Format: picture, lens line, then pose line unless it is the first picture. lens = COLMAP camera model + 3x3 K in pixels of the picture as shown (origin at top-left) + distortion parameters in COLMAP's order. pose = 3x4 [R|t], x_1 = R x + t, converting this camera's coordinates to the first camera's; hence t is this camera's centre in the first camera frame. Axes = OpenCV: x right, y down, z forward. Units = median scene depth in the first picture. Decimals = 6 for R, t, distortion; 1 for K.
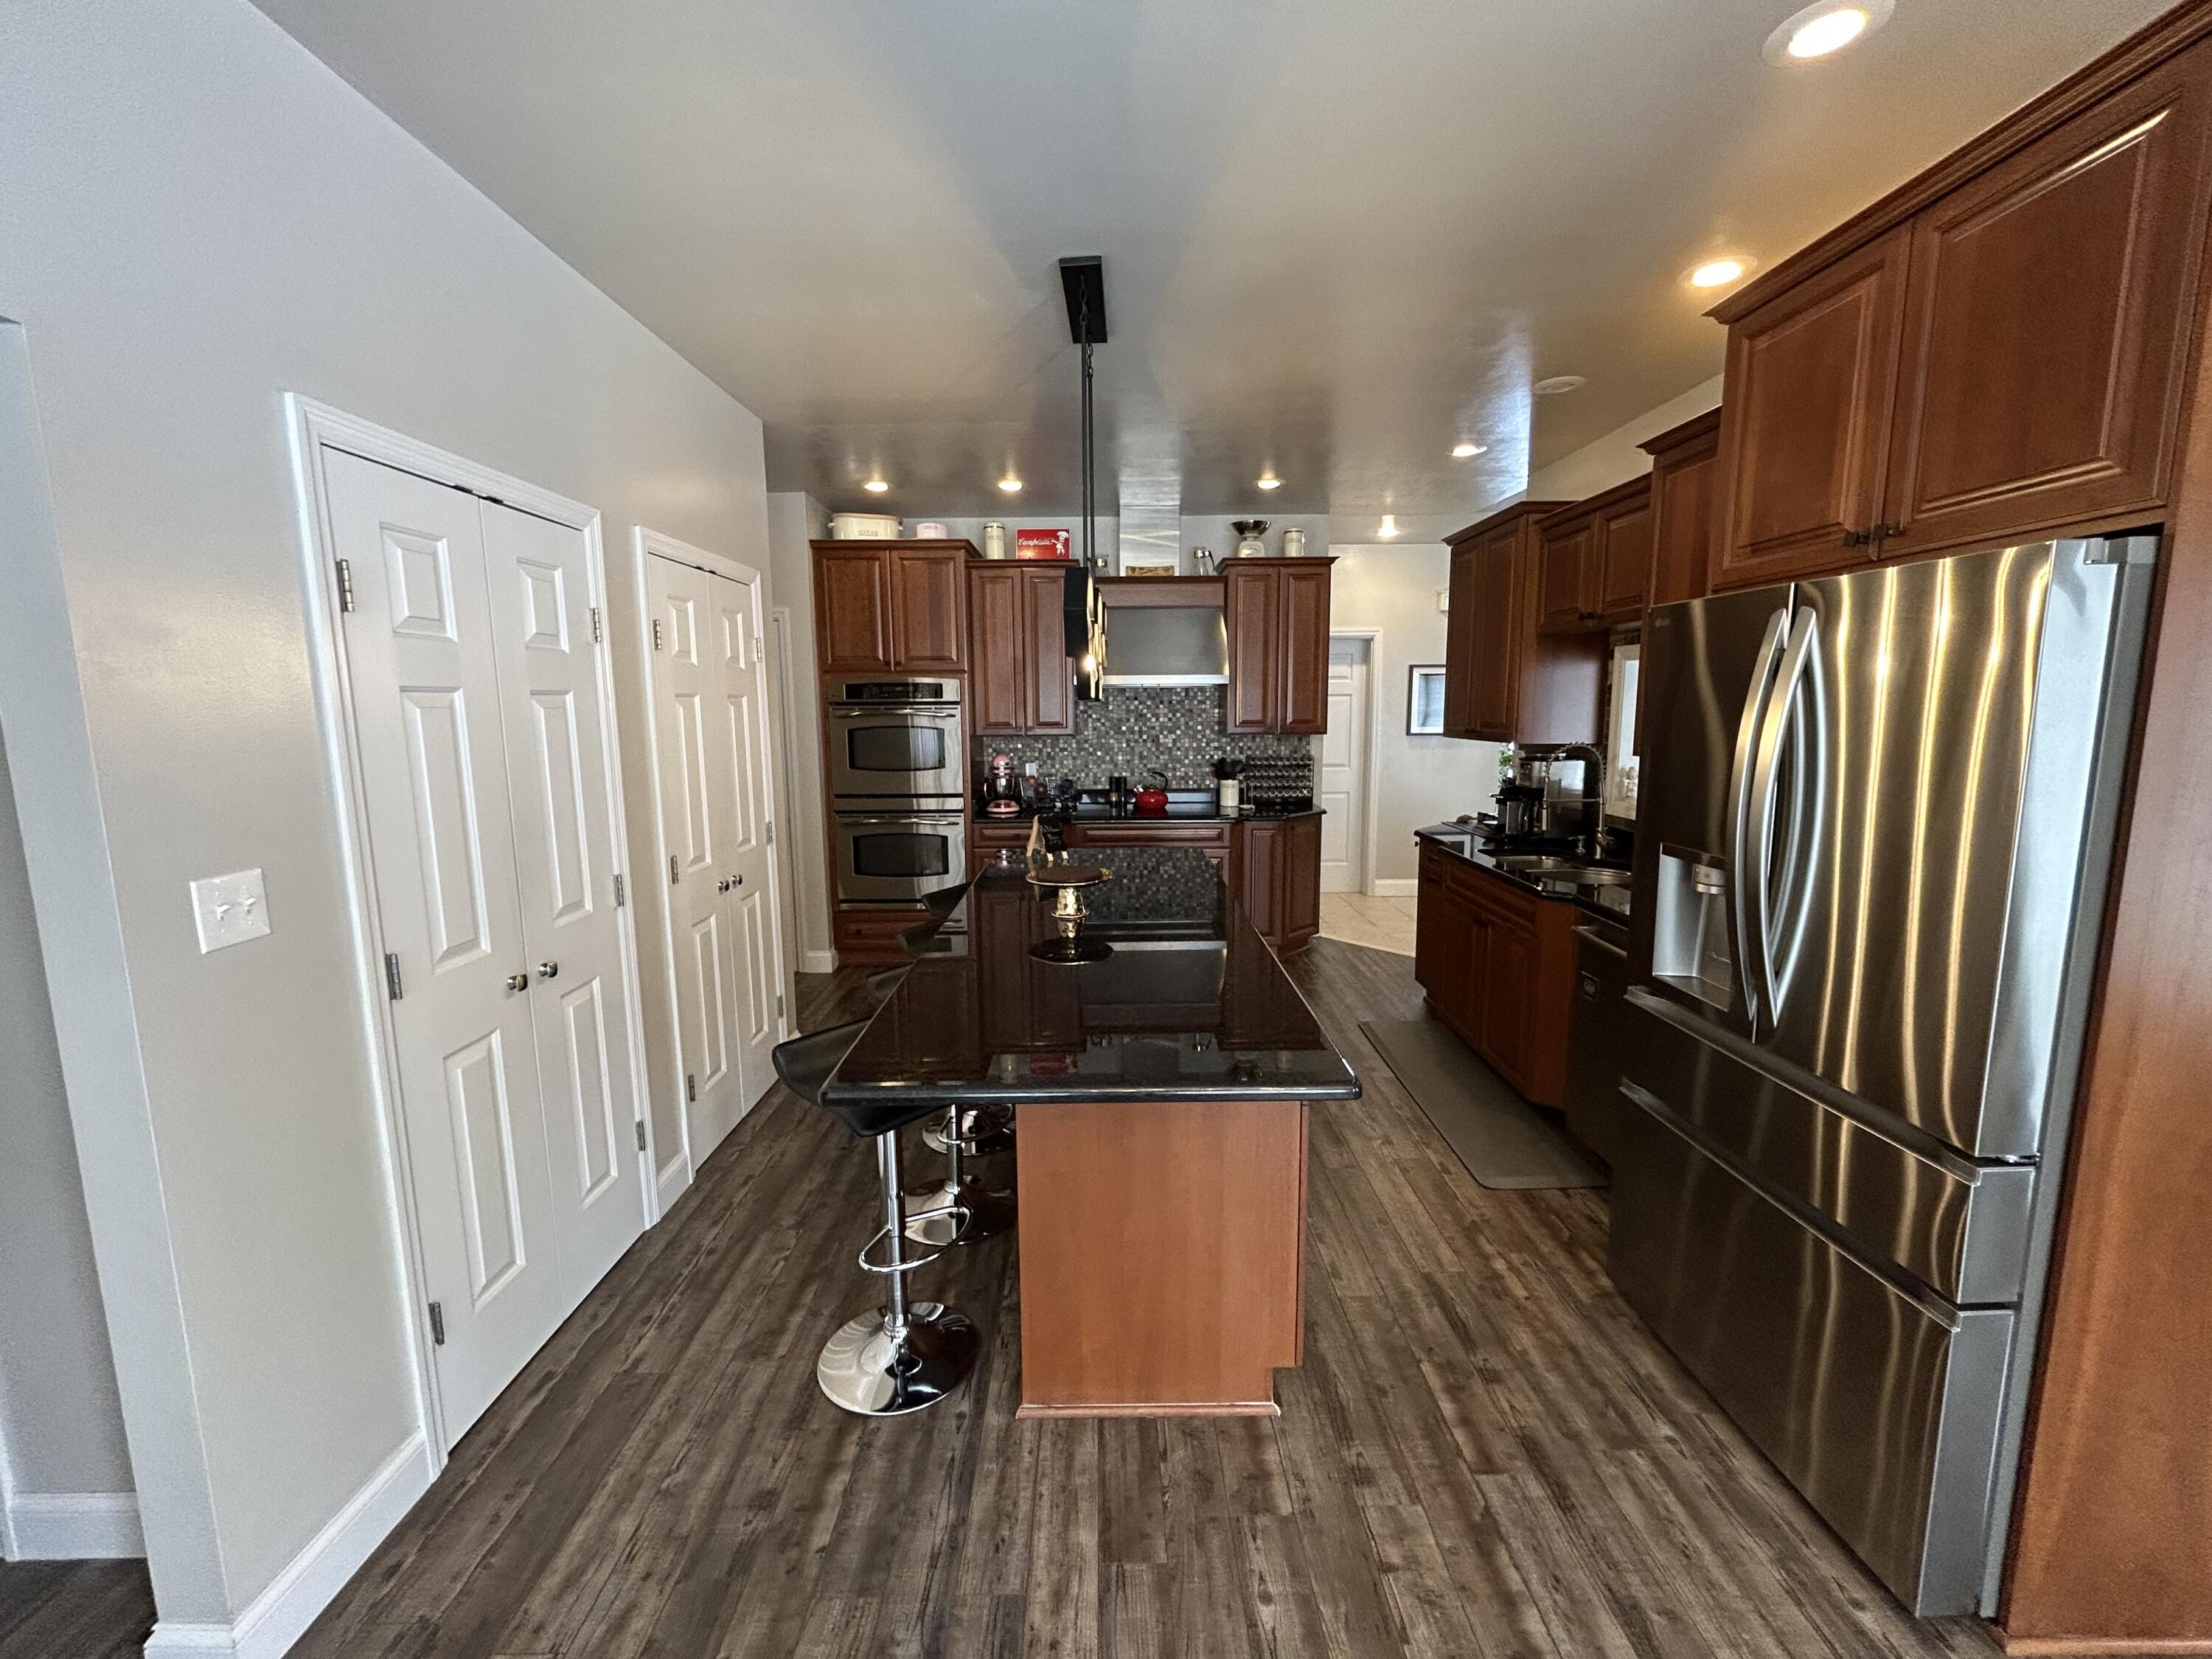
lens RADIAL K [[896.9, 0, 1107.6], [0, 896.9, 828.9], [0, 0, 1]] dist [-0.001310, 0.001626]
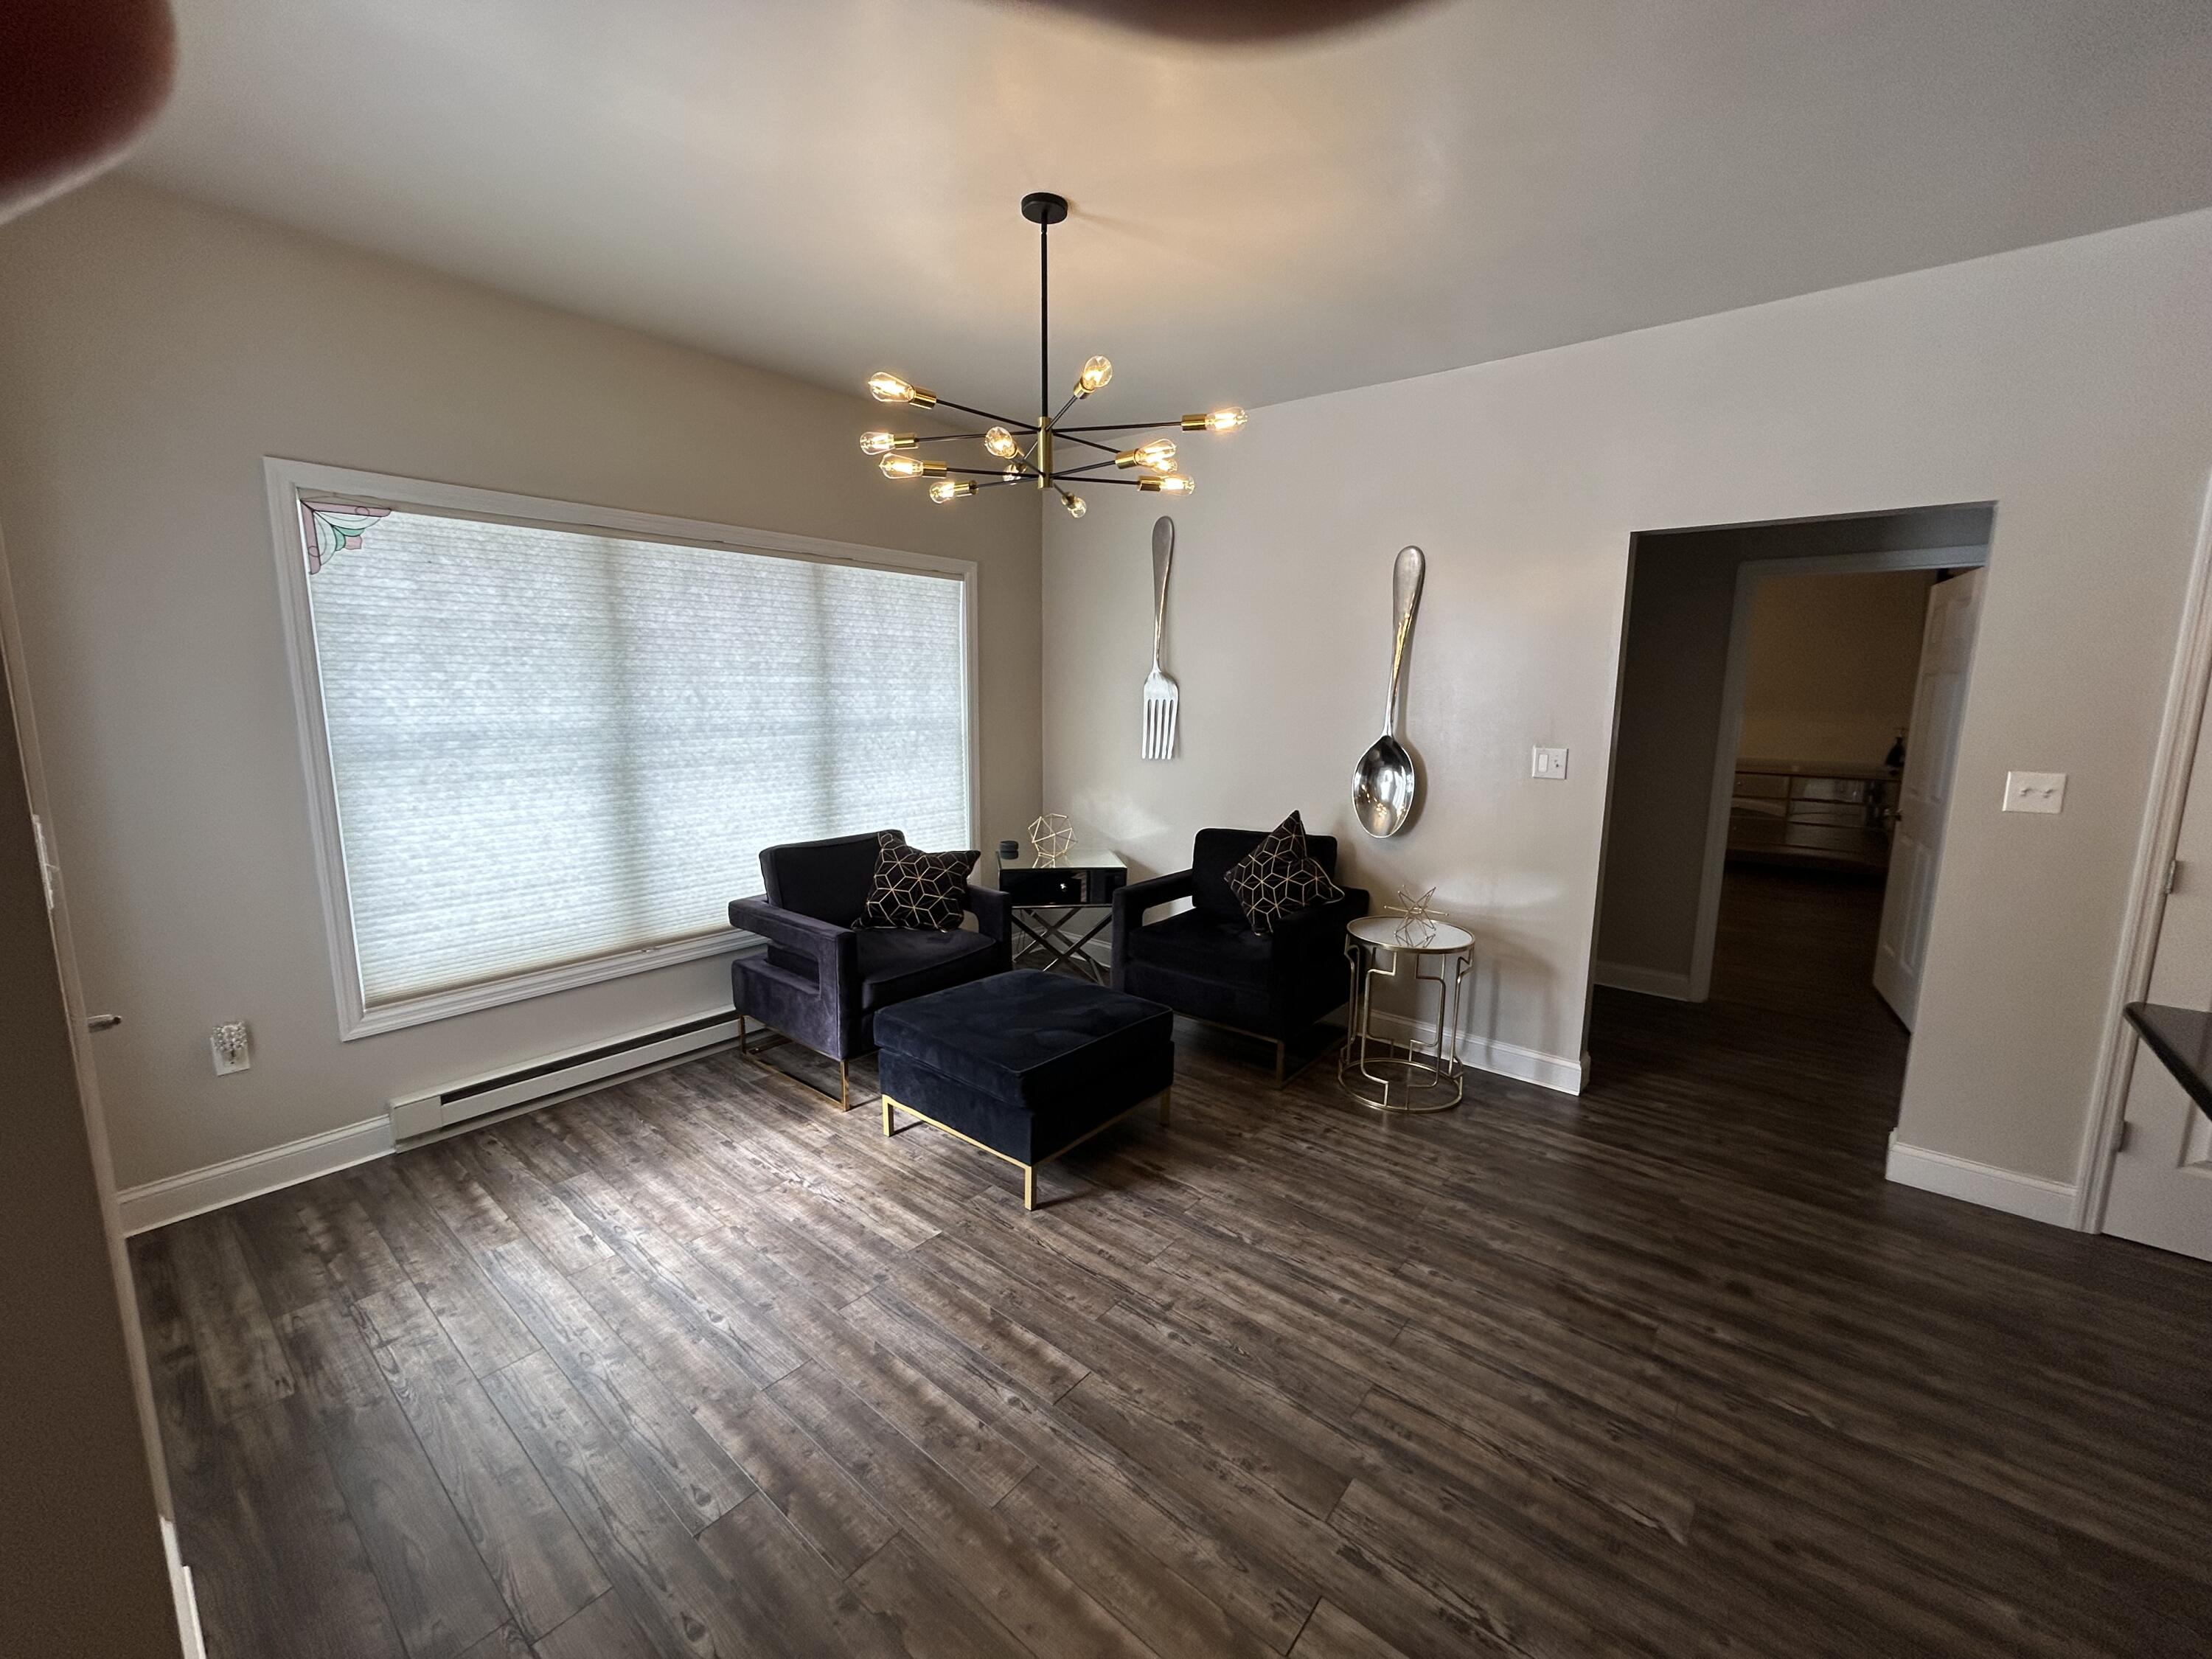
lens RADIAL K [[896.9, 0, 1107.3], [0, 896.9, 827.5], [0, 0, 1]] dist [-0.001310, 0.001626]
pose [[-0.641452, 0.122310, -0.757350, 0.512150], [-0.110113, 0.962308, 0.248673, -0.027876], [0.759219, 0.242906, -0.603807, 0.230809]]
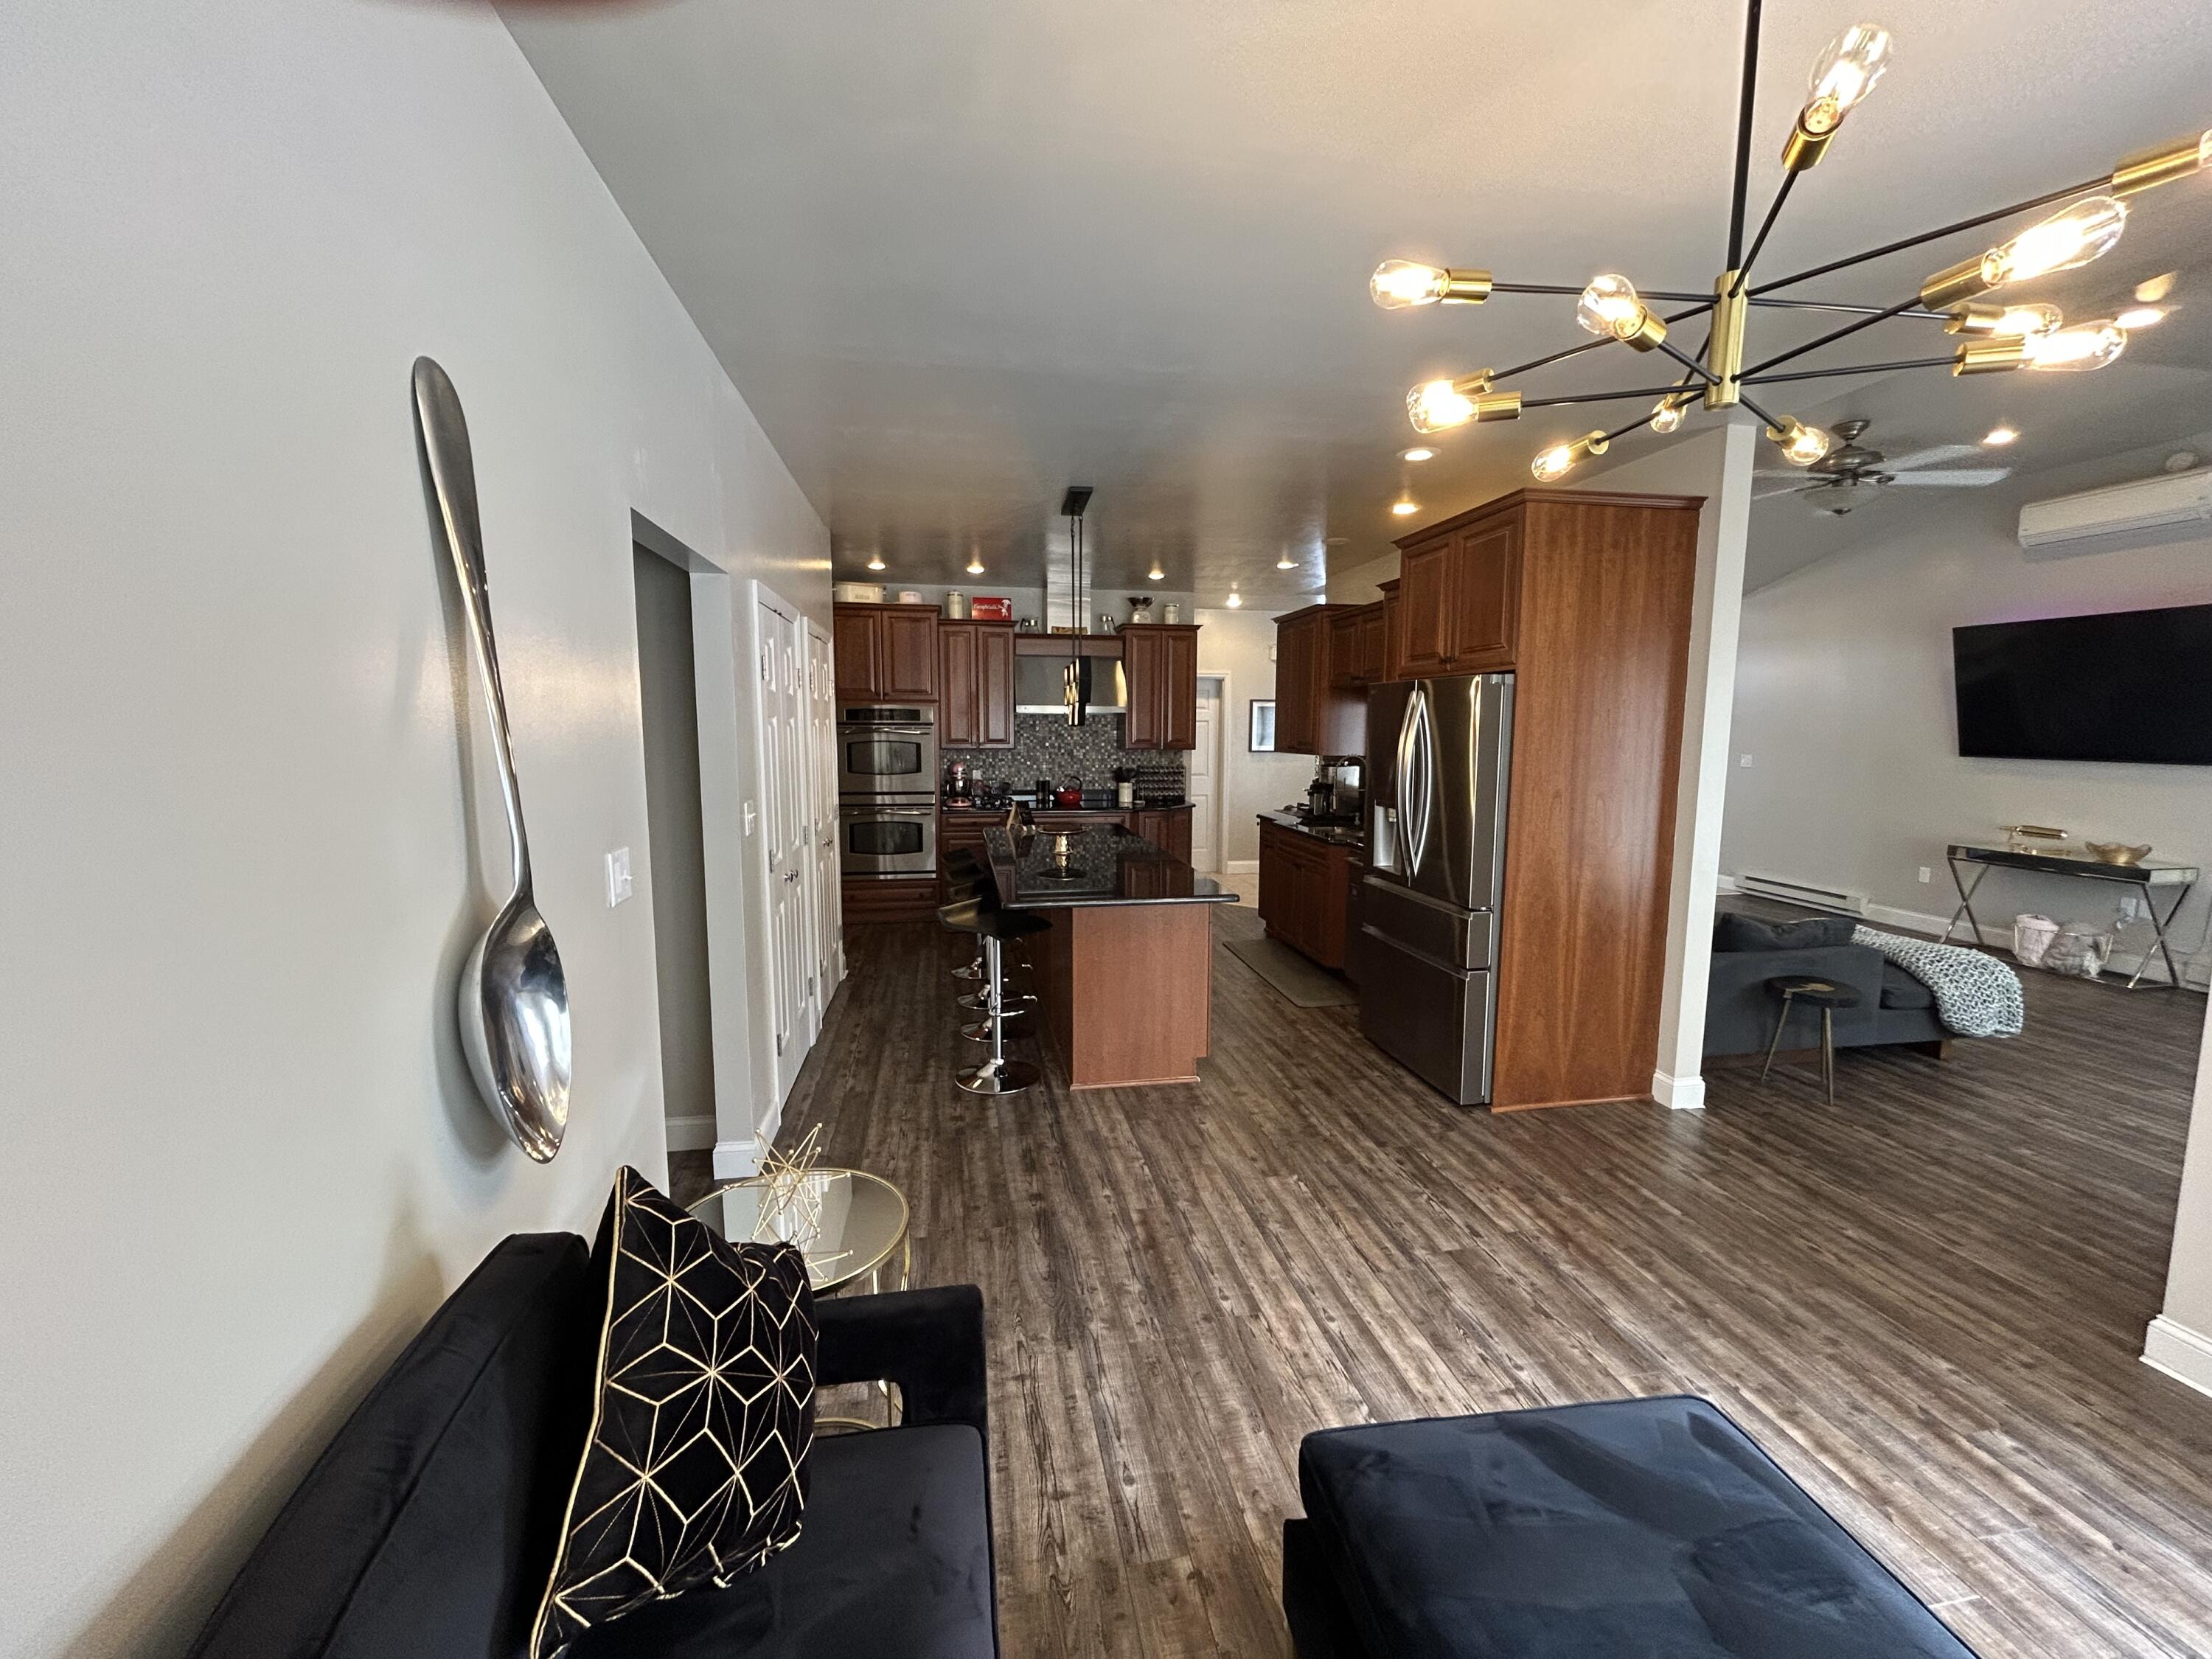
lens RADIAL K [[896.9, 0, 1111.1], [0, 896.9, 826.8], [0, 0, 1]] dist [-0.001310, 0.001626]
pose [[0.984906, -0.006884, 0.172951, -0.157717], [0.011212, 0.999648, -0.024063, 0.057885], [-0.172724, 0.025639, 0.984636, -0.435718]]
